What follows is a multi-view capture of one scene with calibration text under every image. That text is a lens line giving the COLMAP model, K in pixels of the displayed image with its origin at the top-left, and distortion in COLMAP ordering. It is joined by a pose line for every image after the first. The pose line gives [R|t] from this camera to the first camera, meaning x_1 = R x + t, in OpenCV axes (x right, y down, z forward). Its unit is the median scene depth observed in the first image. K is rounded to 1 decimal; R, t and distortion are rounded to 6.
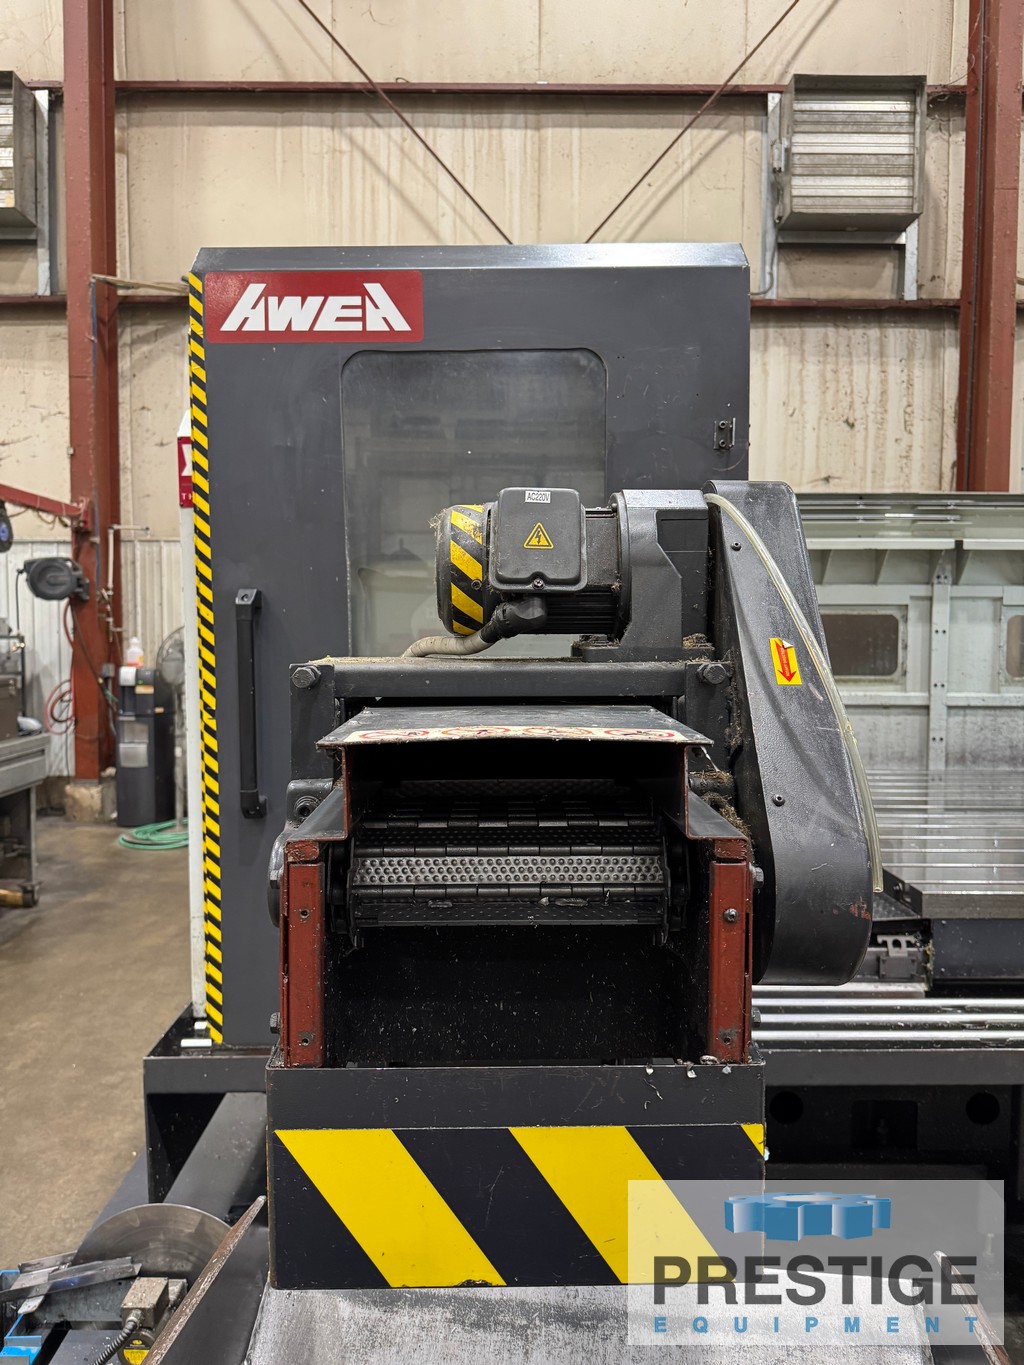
lens RADIAL K [[956.5, 0, 507.0], [0, 956.5, 687.8], [0, 0, 1]] dist [-0.008897, -0.009274]
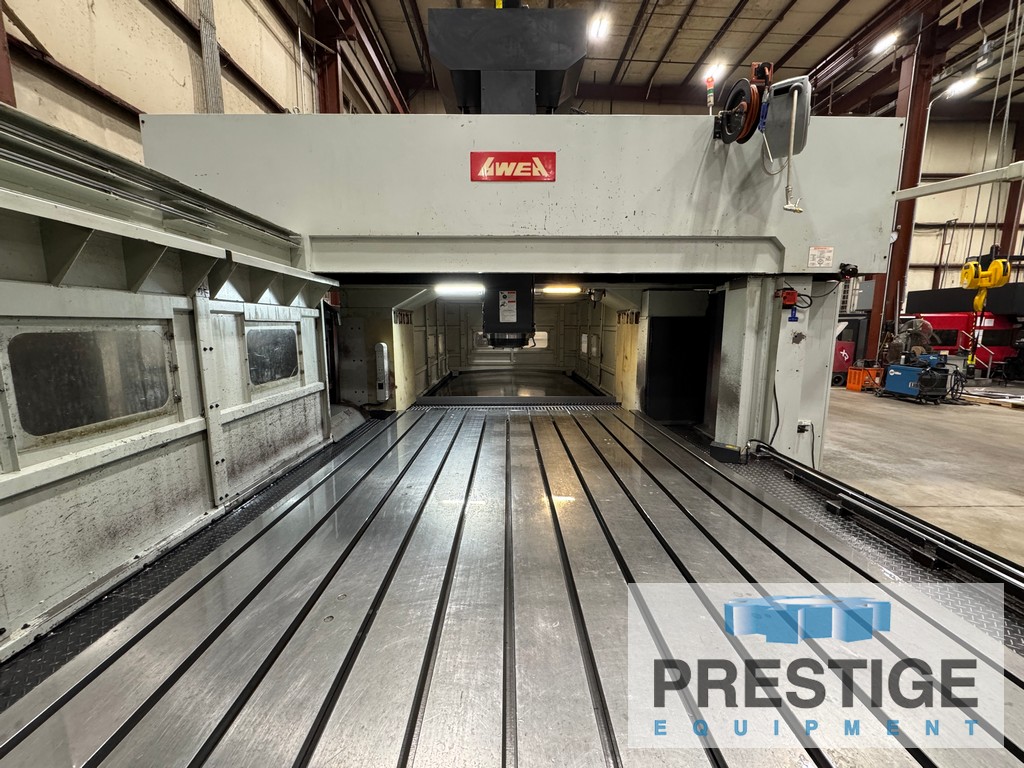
lens RADIAL K [[408.0, 0, 515.4], [0, 408.0, 384.9], [0, 0, 1]] dist [-0.008175, 0.000072]
pose [[-0.013068, -0.147179, 0.989024, 0.035023], [0.052119, 0.987663, 0.147665, -0.040836], [-0.998555, 0.053476, -0.005236, 0.430703]]
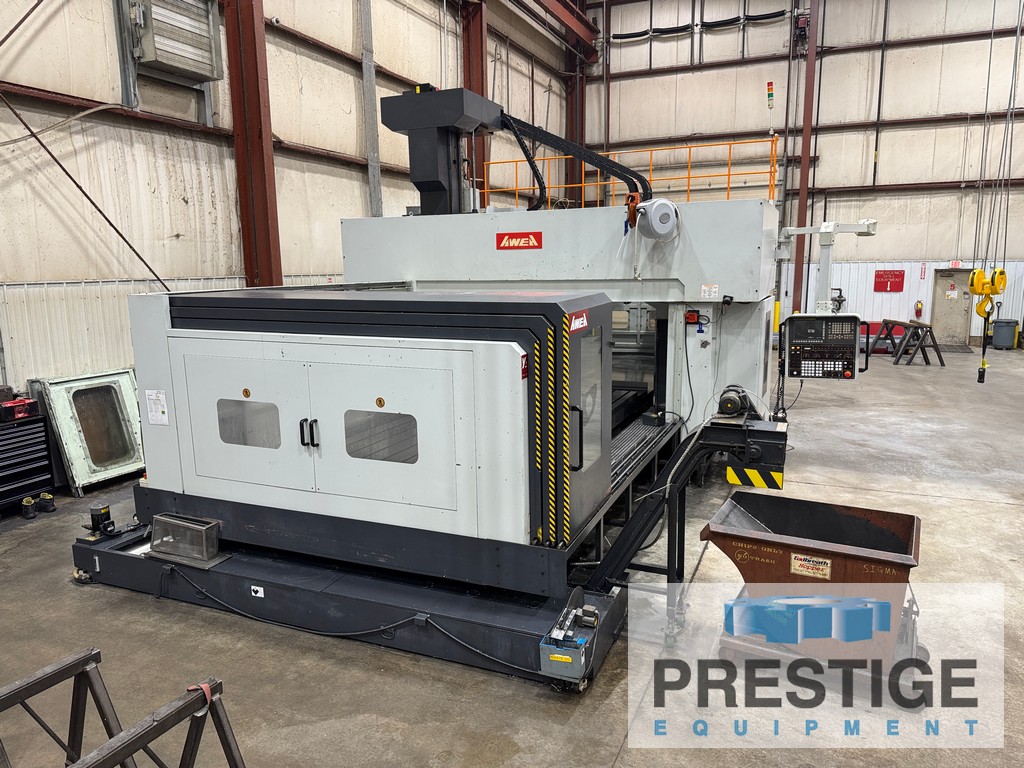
lens RADIAL K [[717.6, 0, 508.8], [0, 717.6, 383.8], [0, 0, 1]] dist [-0.008897, -0.009274]
pose [[0.397443, -0.161004, 0.903392, -0.545078], [0.066328, 0.986953, 0.146715, -0.117092], [-0.915227, 0.001609, 0.402936, 0.036981]]
